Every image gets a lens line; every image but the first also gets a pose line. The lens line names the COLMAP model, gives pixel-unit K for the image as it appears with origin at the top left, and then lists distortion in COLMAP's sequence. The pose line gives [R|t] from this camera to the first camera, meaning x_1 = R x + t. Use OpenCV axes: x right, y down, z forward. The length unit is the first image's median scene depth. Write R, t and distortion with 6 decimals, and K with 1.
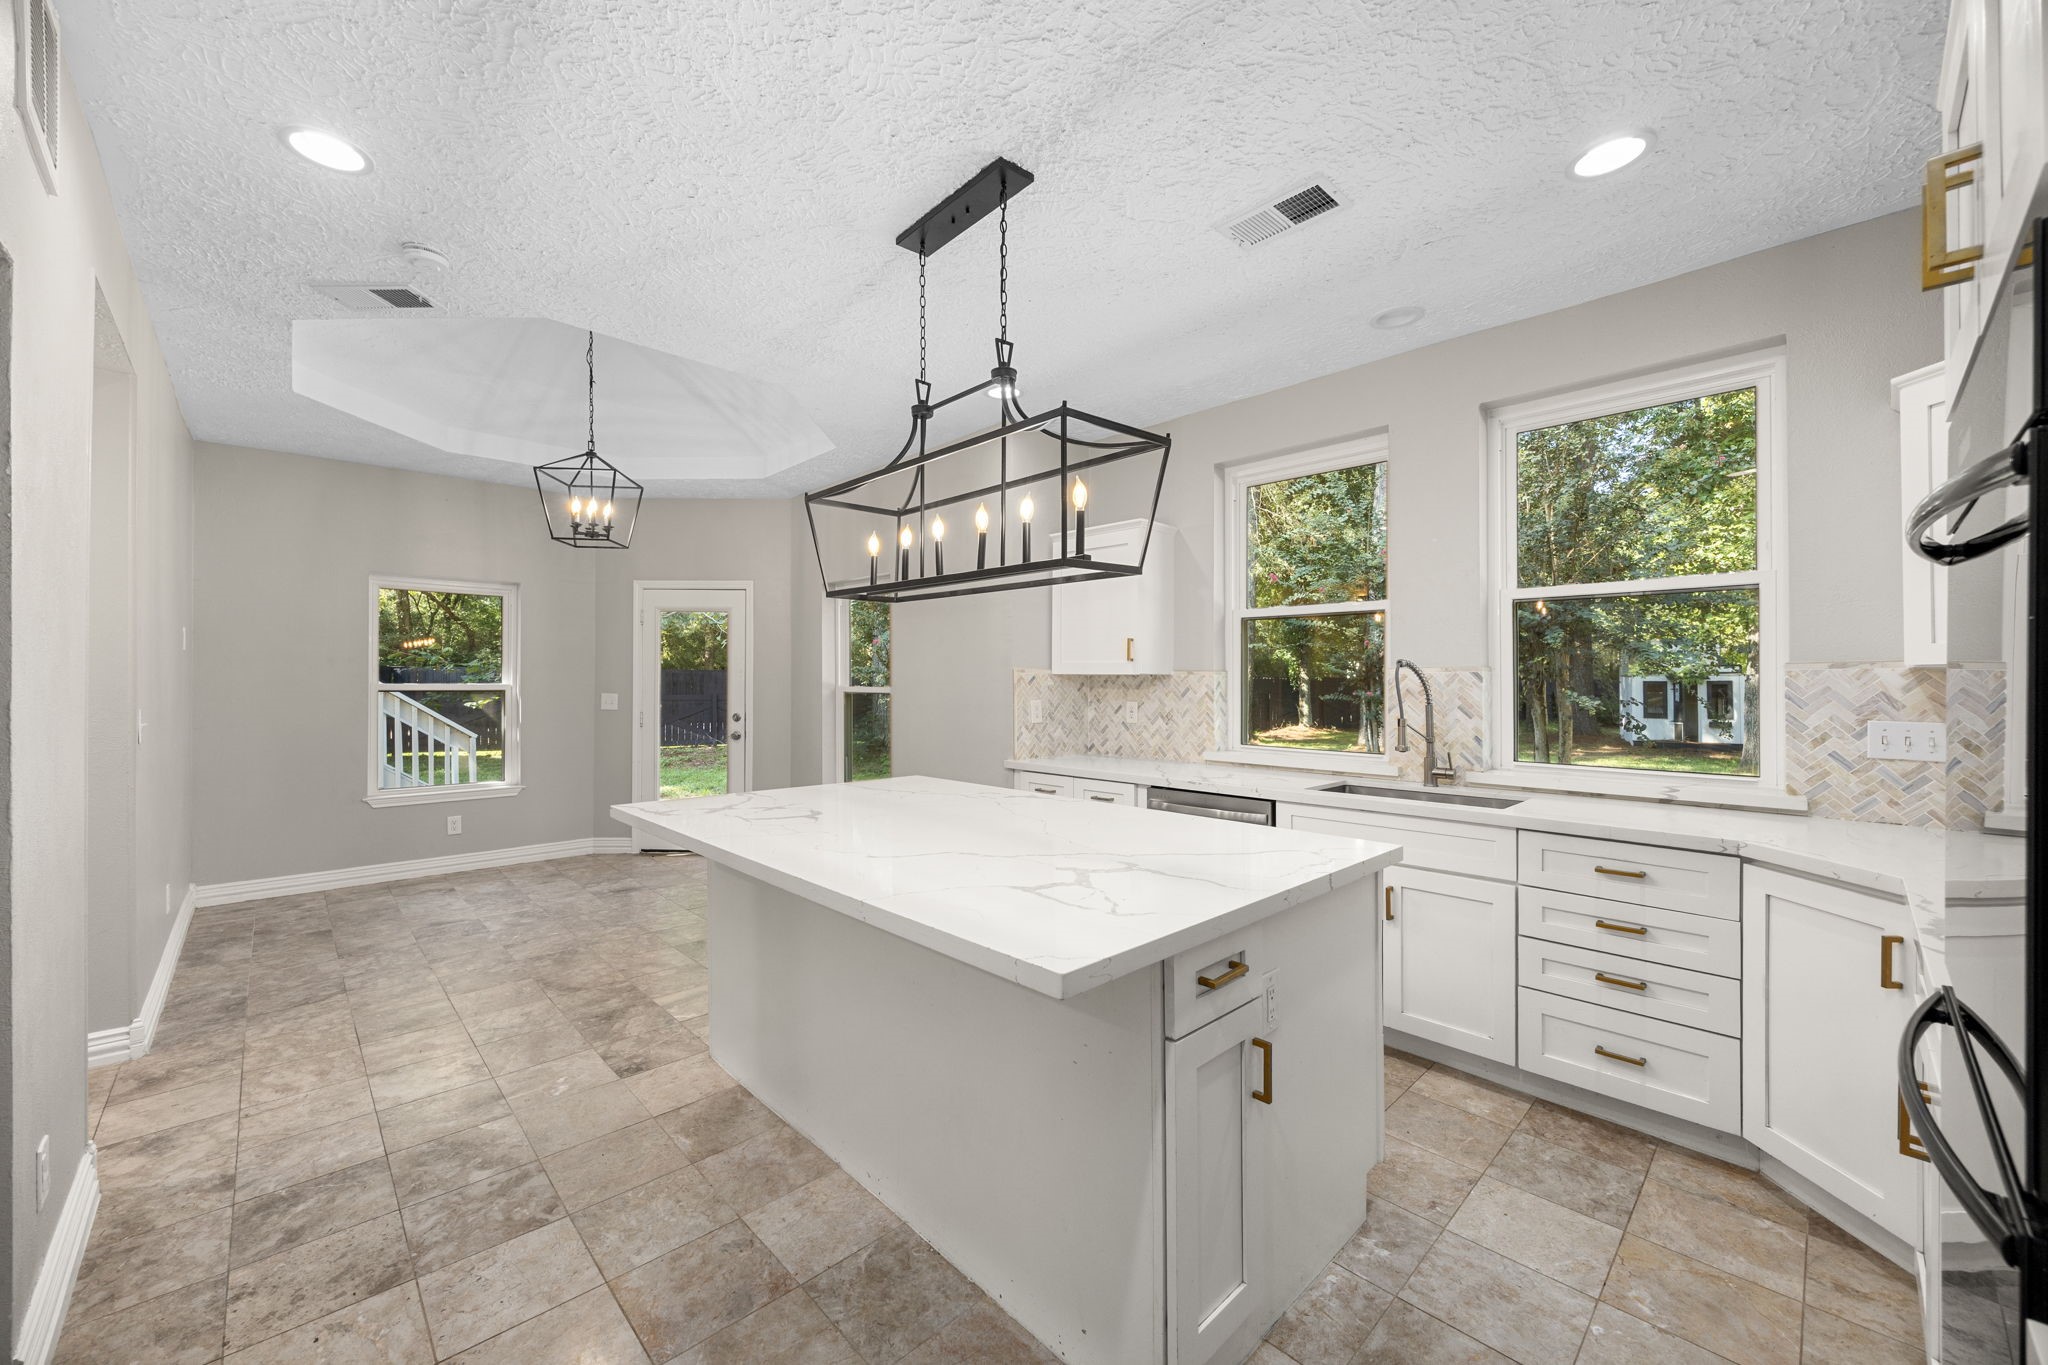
lens RADIAL K [[782.7, 0, 1028.2], [0, 782.7, 689.7], [0, 0, 1]] dist [-0.001157, 0.000123]
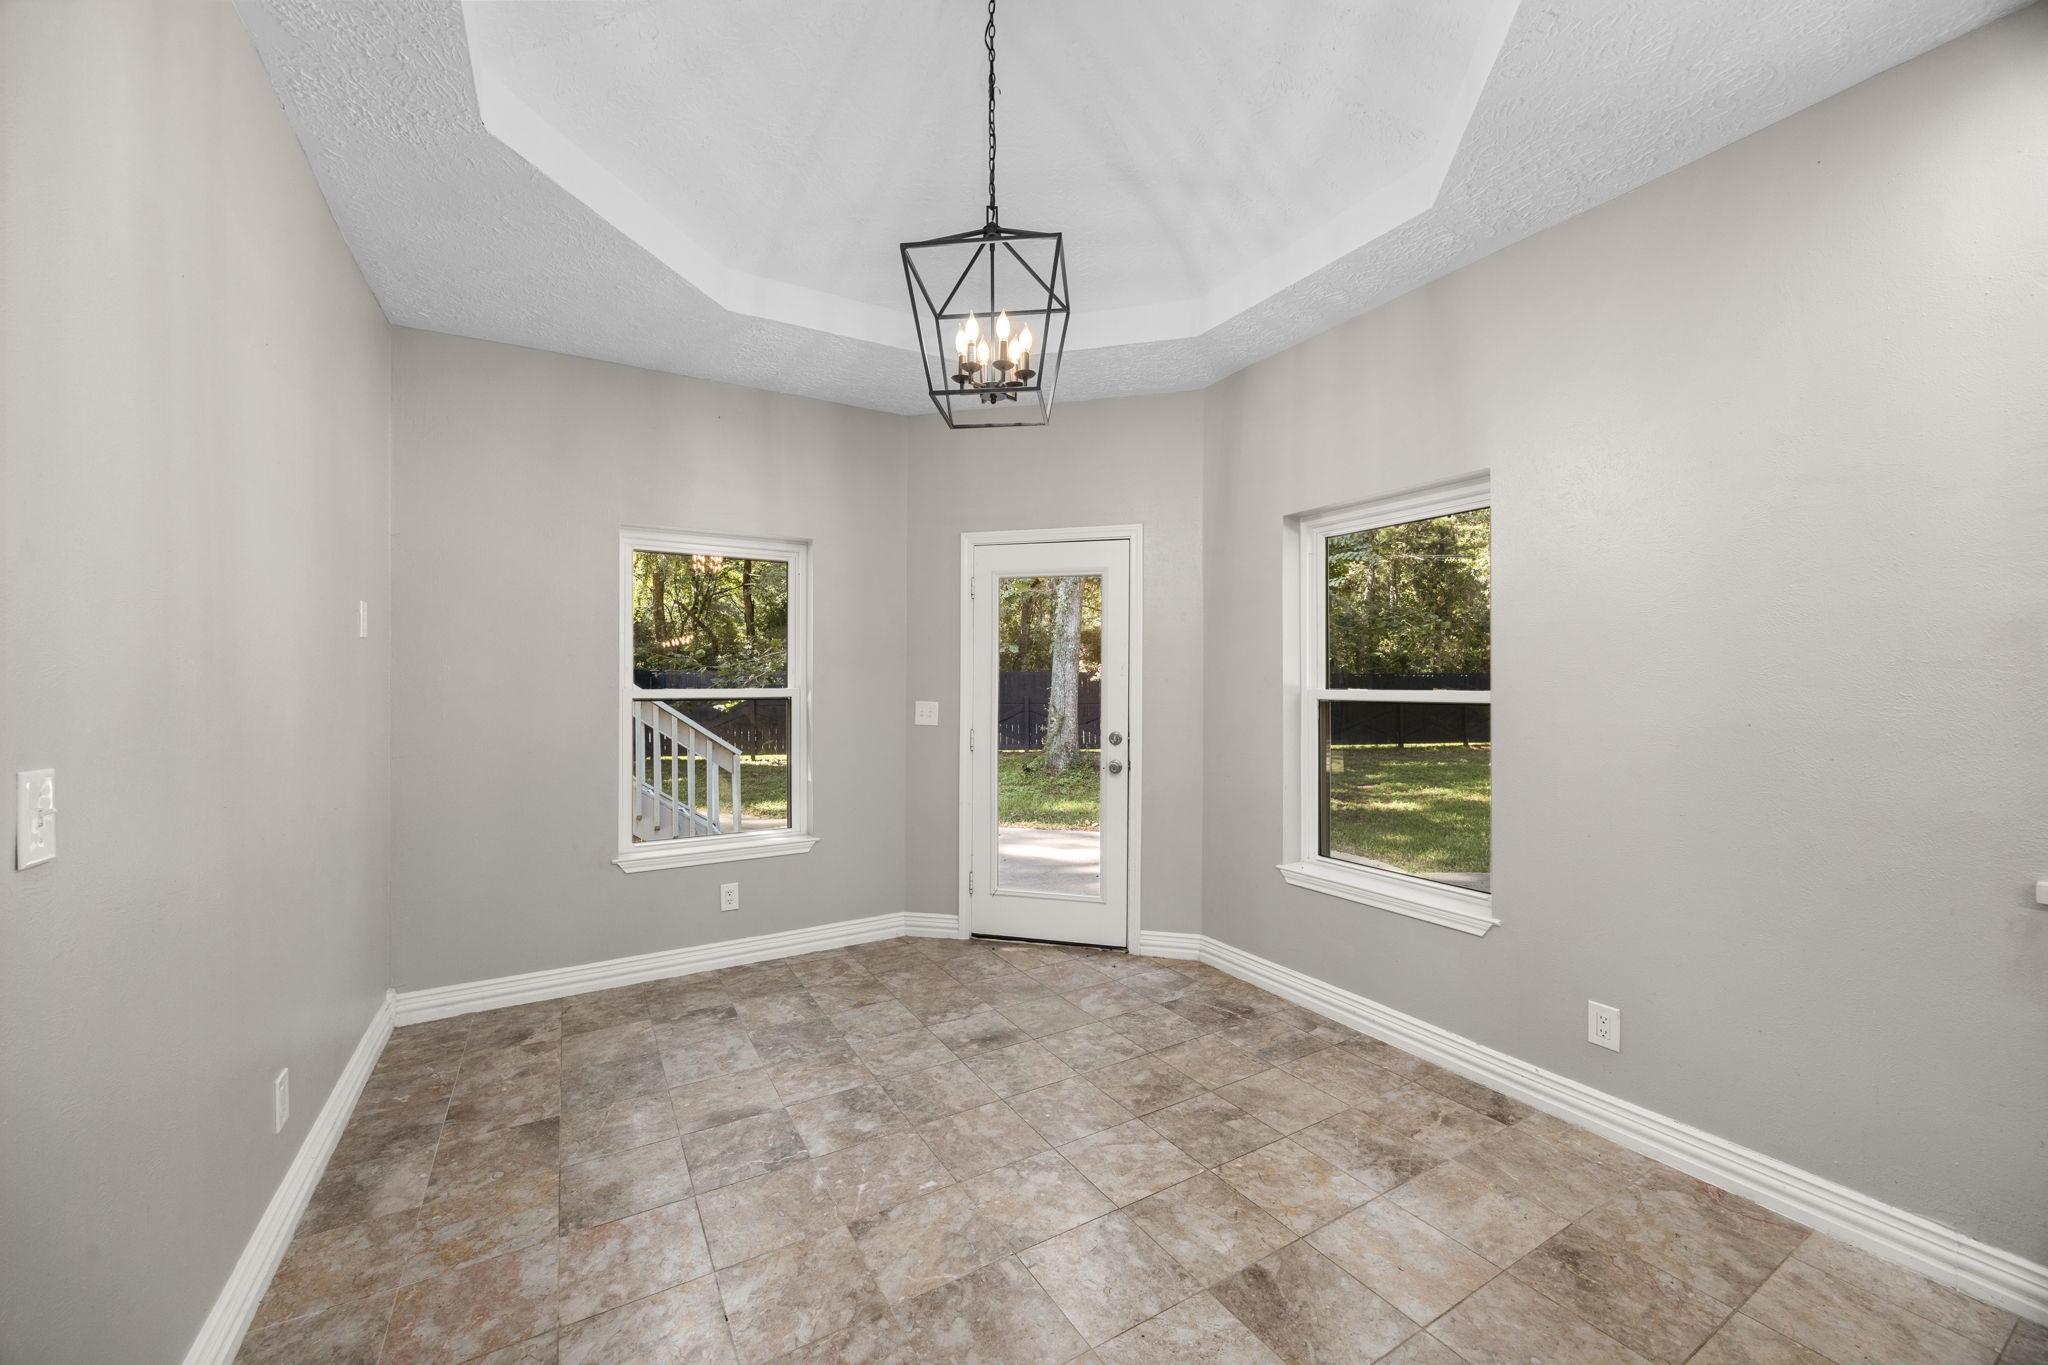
lens RADIAL K [[782.7, 0, 1028.2], [0, 782.7, 689.7], [0, 0, 1]] dist [-0.001157, 0.000123]
pose [[0.973095, -0.002780, -0.230386, -0.347160], [0.002020, 0.999992, -0.003537, -0.003248], [0.230394, 0.002976, 0.973093, 0.426033]]
